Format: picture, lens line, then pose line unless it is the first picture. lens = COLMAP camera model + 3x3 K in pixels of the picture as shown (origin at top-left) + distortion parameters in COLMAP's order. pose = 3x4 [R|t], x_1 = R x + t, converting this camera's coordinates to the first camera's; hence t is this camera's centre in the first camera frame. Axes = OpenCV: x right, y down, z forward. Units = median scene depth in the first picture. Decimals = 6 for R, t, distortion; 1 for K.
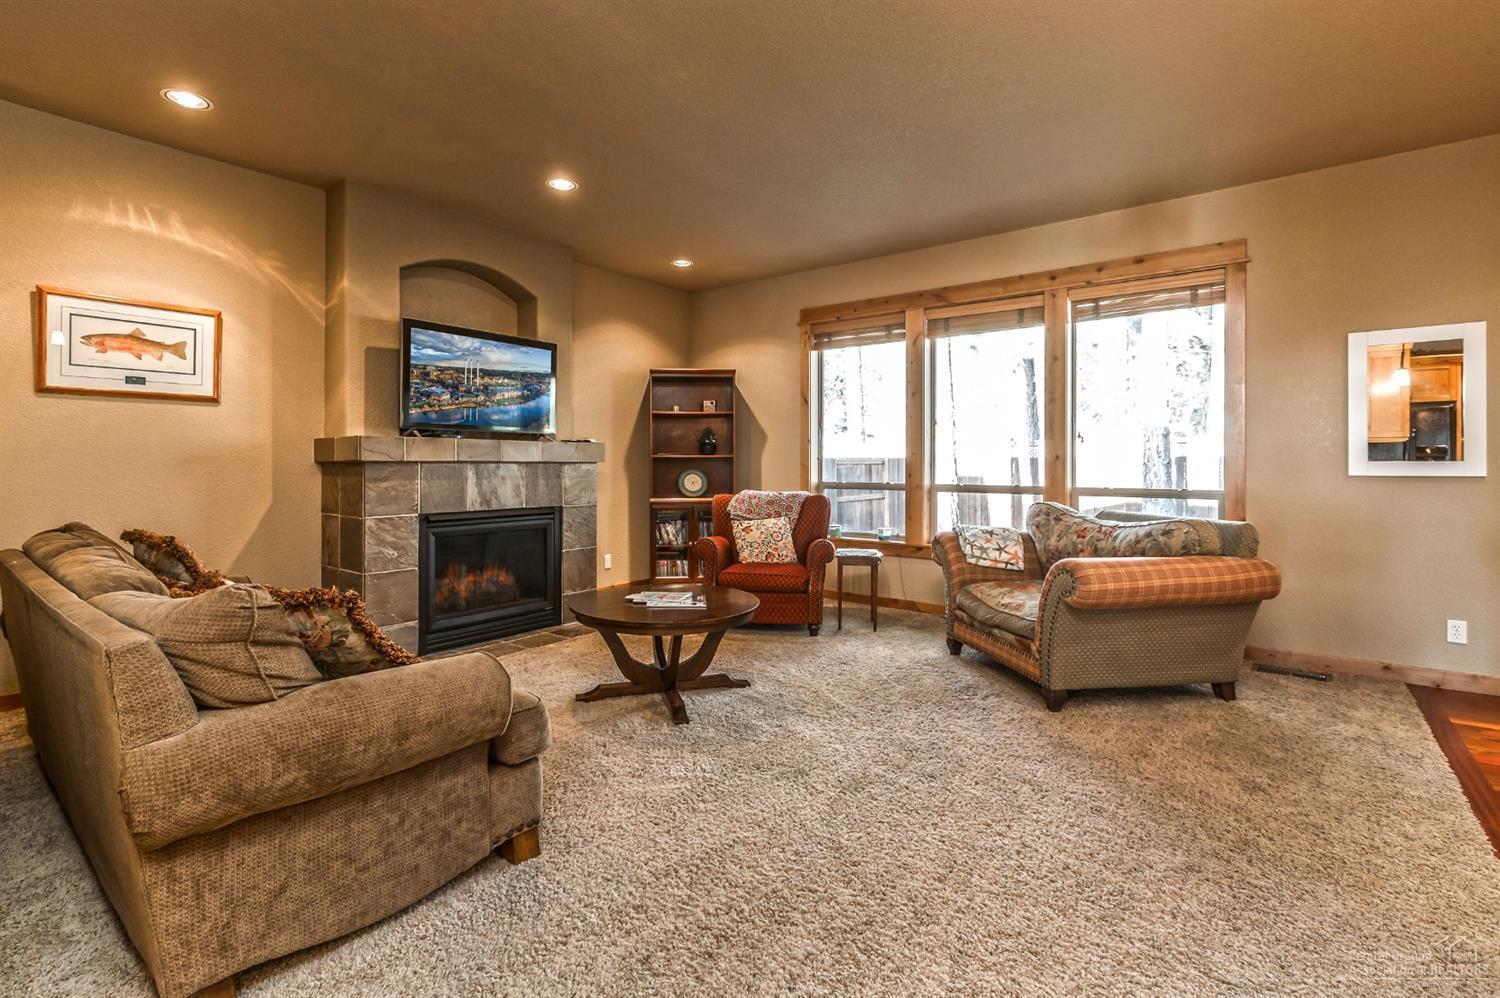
lens RADIAL K [[704.1, 0, 748.7], [0, 704.1, 490.7], [0, 0, 1]] dist [-0.000057, 0.000064]
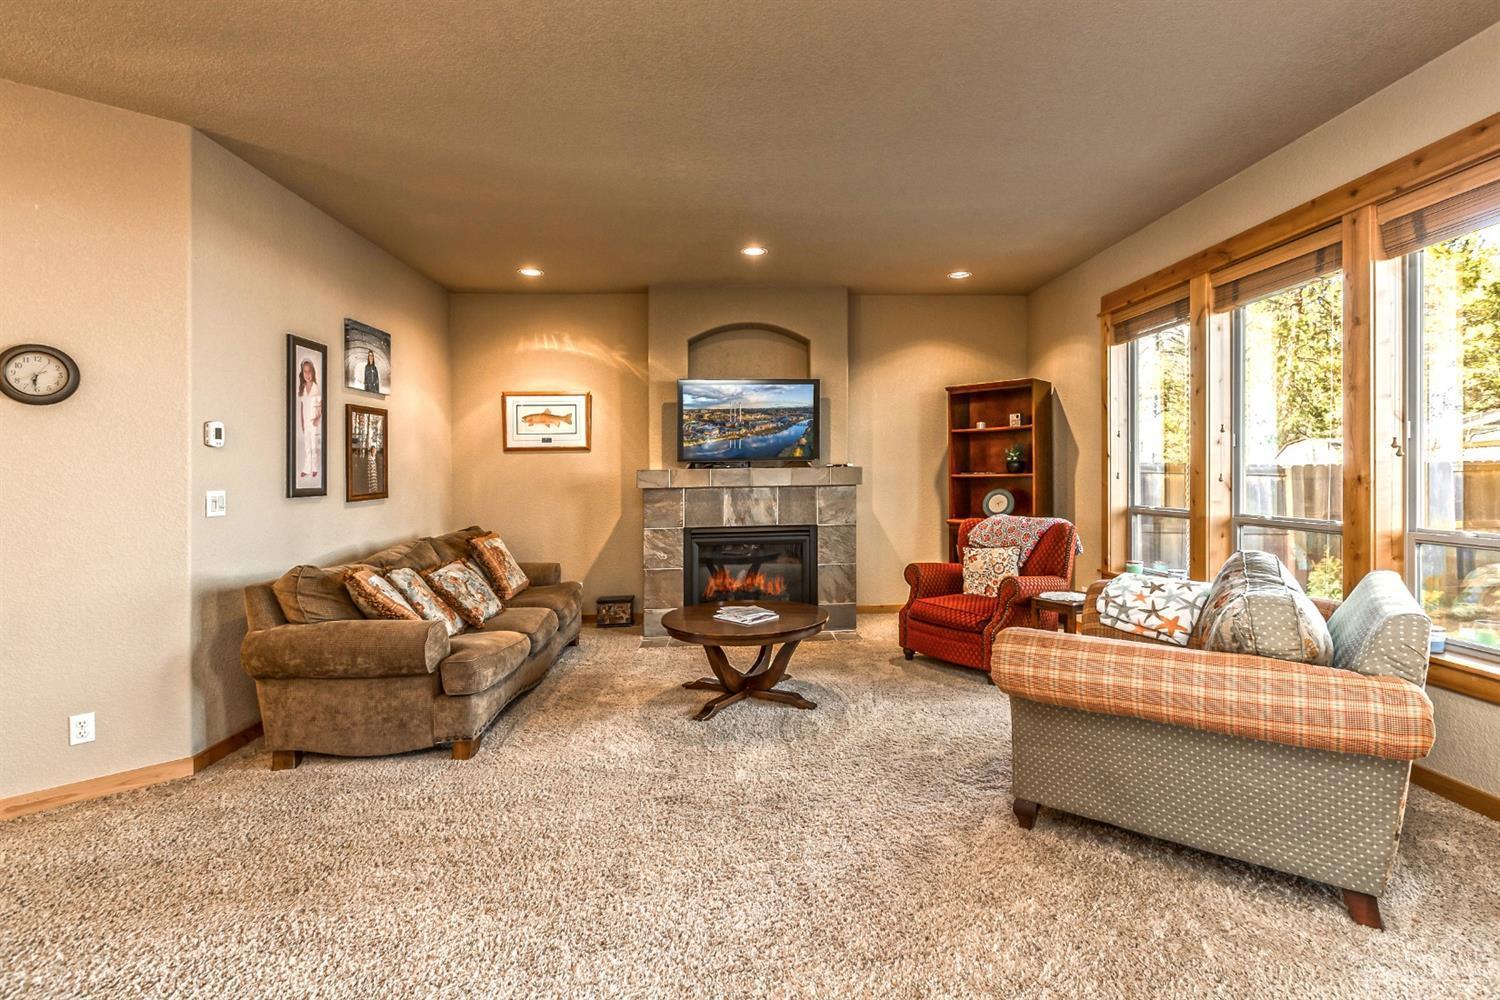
lens RADIAL K [[705.0, 0, 750.0], [0, 705.0, 500.0], [0, 0, 1]] dist [-0.000555, 0.000142]
pose [[0.676733, 0.014125, -0.736093, 0.592412], [-0.011504, 0.999897, 0.008610, -0.031526], [0.736139, 0.002641, 0.676826, 0.200547]]
